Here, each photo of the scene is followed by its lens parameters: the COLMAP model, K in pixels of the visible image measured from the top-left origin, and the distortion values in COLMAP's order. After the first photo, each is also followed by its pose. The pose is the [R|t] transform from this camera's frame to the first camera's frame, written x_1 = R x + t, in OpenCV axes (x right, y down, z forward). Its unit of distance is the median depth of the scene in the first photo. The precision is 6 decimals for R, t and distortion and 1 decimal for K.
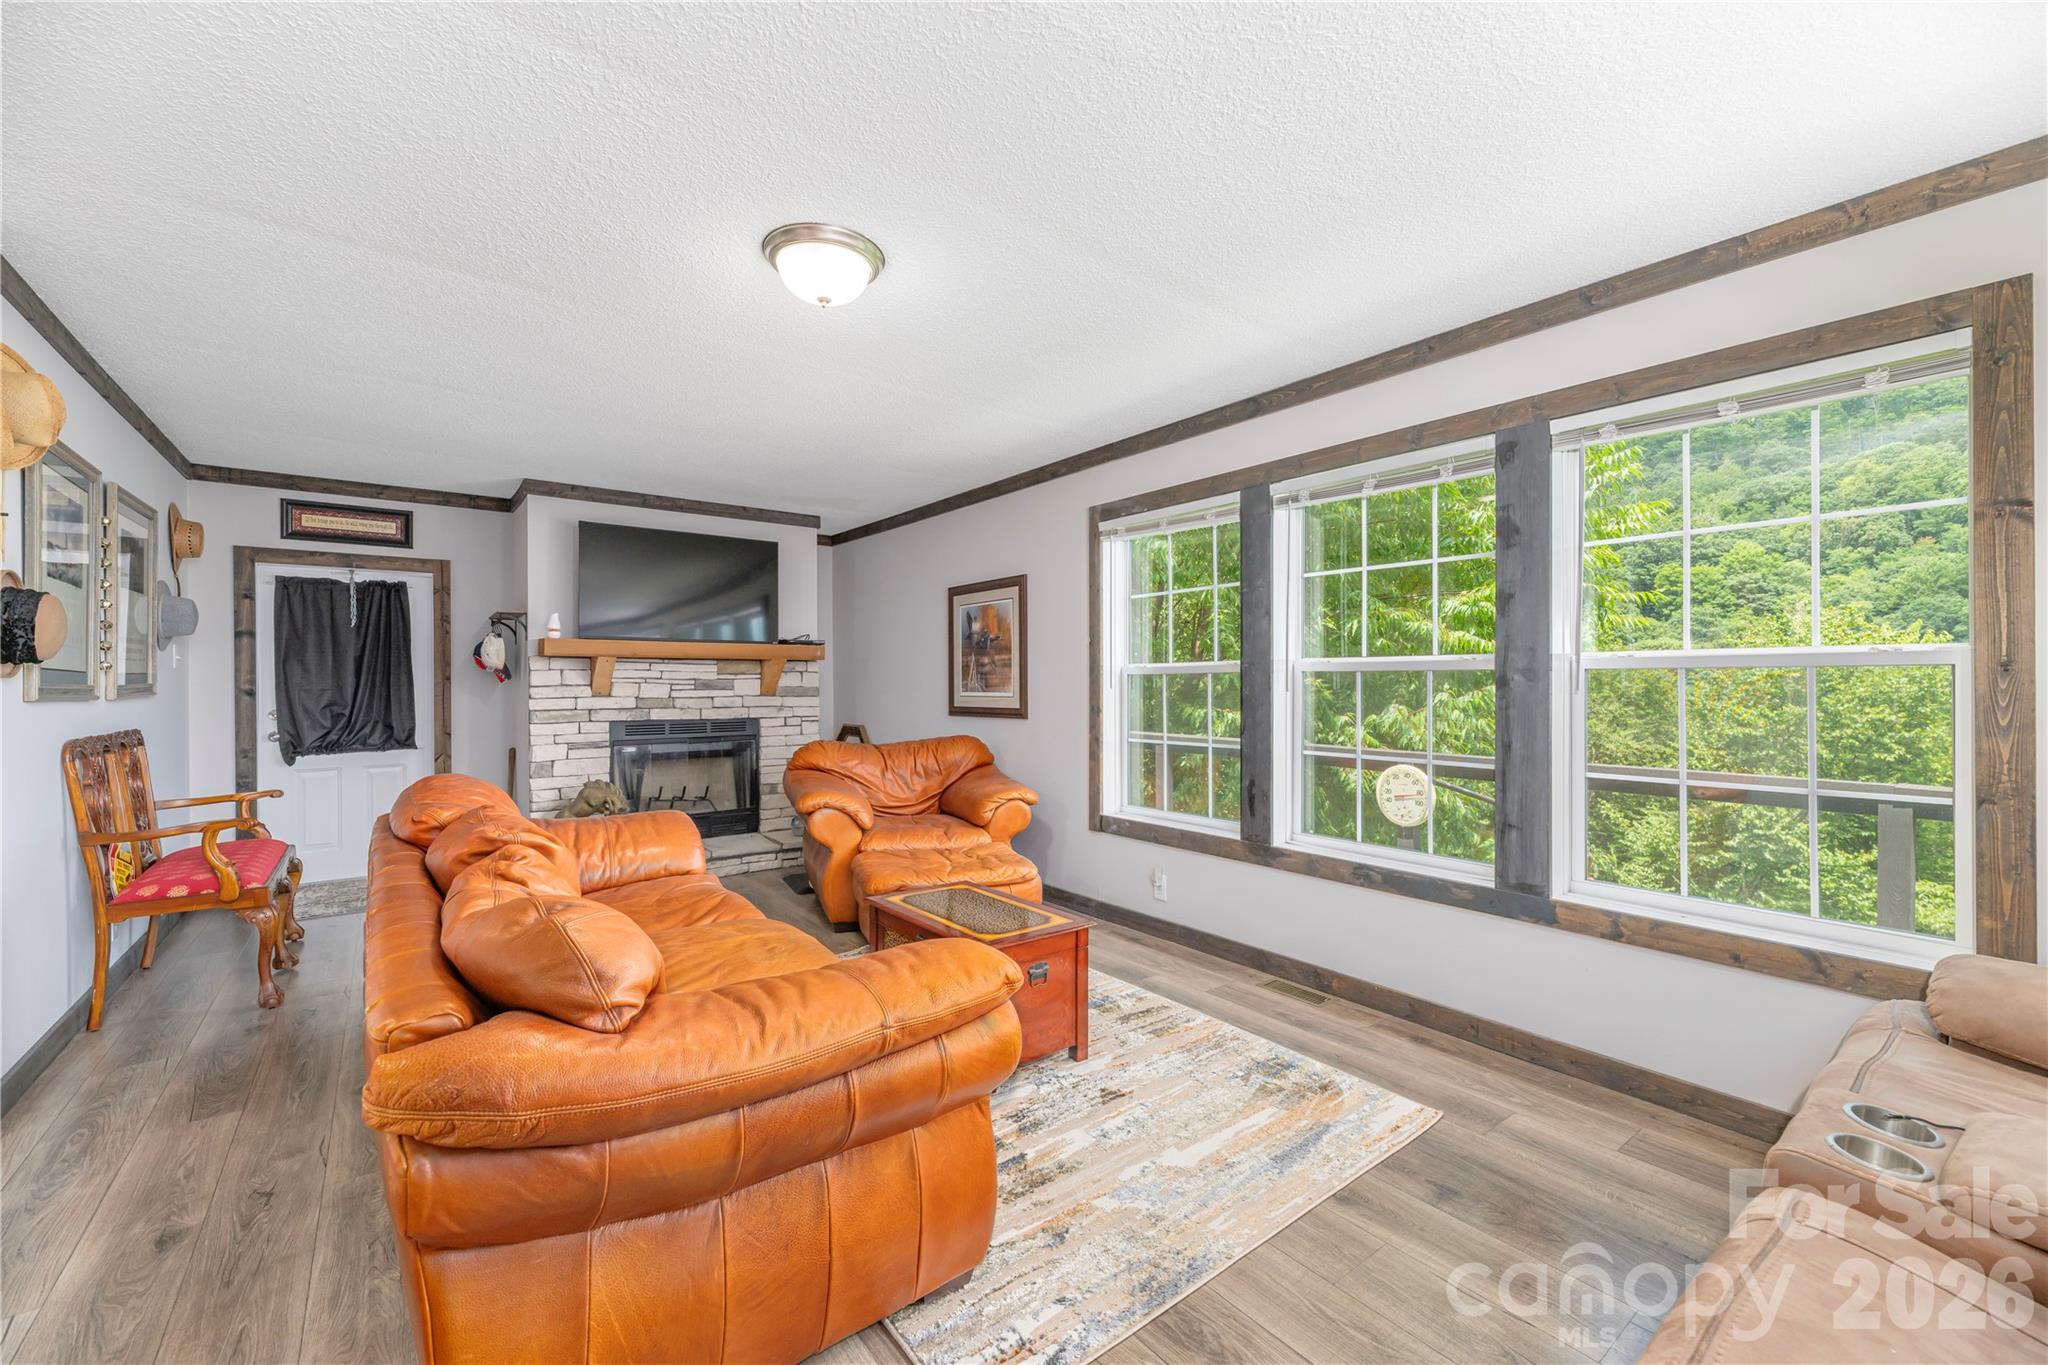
lens RADIAL K [[819.3, 0, 1023.9], [0, 819.3, 681.7], [0, 0, 1]] dist [-0.000703, 0.002330]
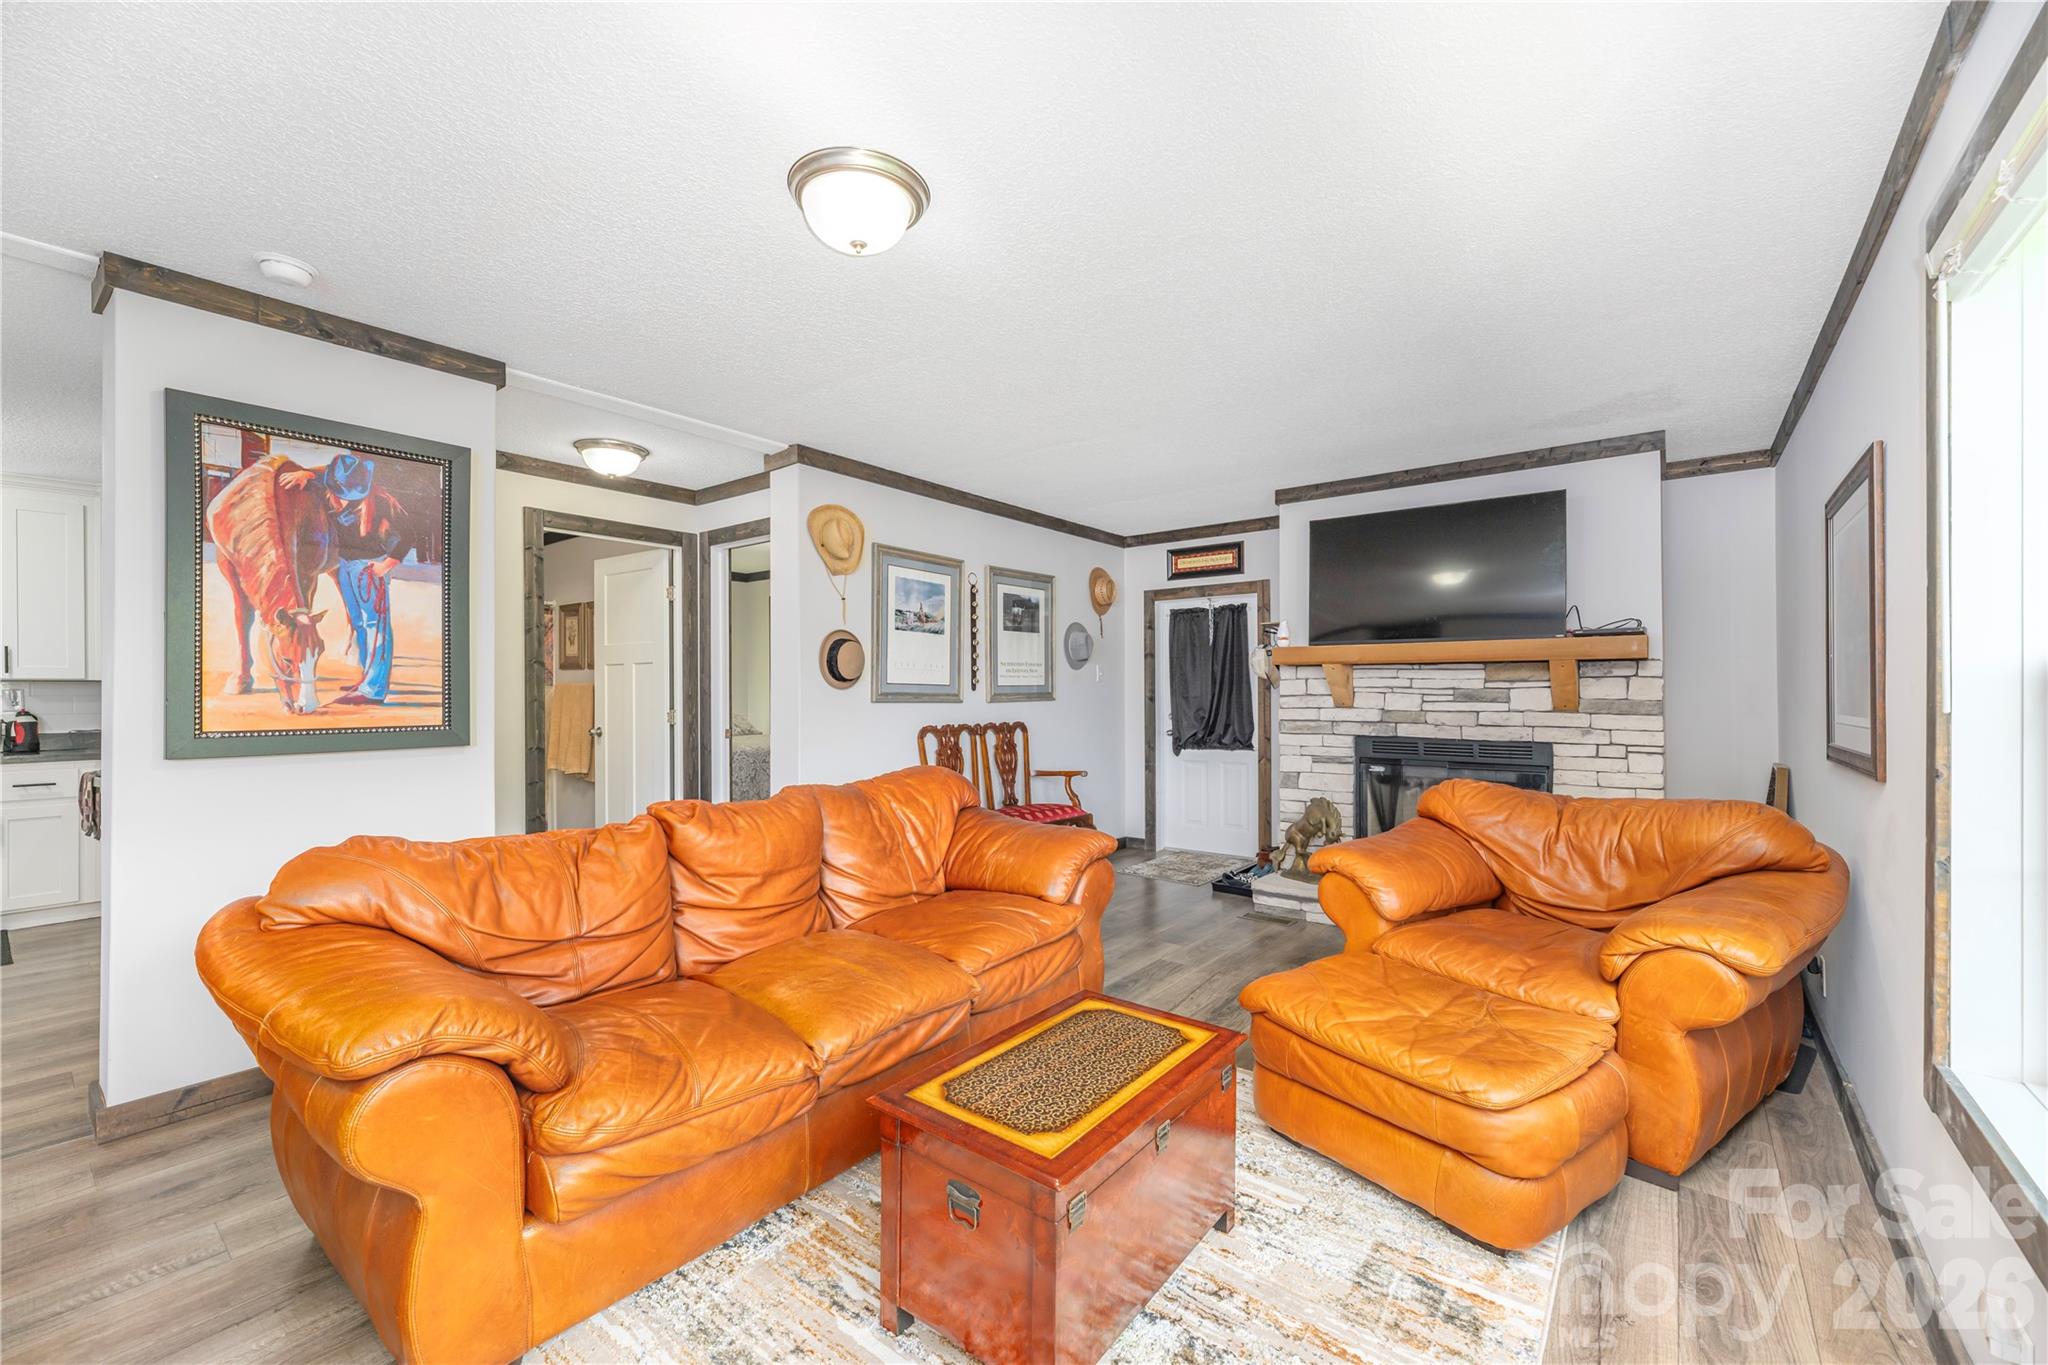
lens RADIAL K [[819.3, 0, 1019.3], [0, 819.3, 687.4], [0, 0, 1]] dist [-0.000703, 0.002330]
pose [[0.255300, -0.002508, -0.966859, 0.270481], [-0.001413, 0.999995, -0.002967, -0.001148], [0.966861, 0.002123, 0.255295, 0.413198]]
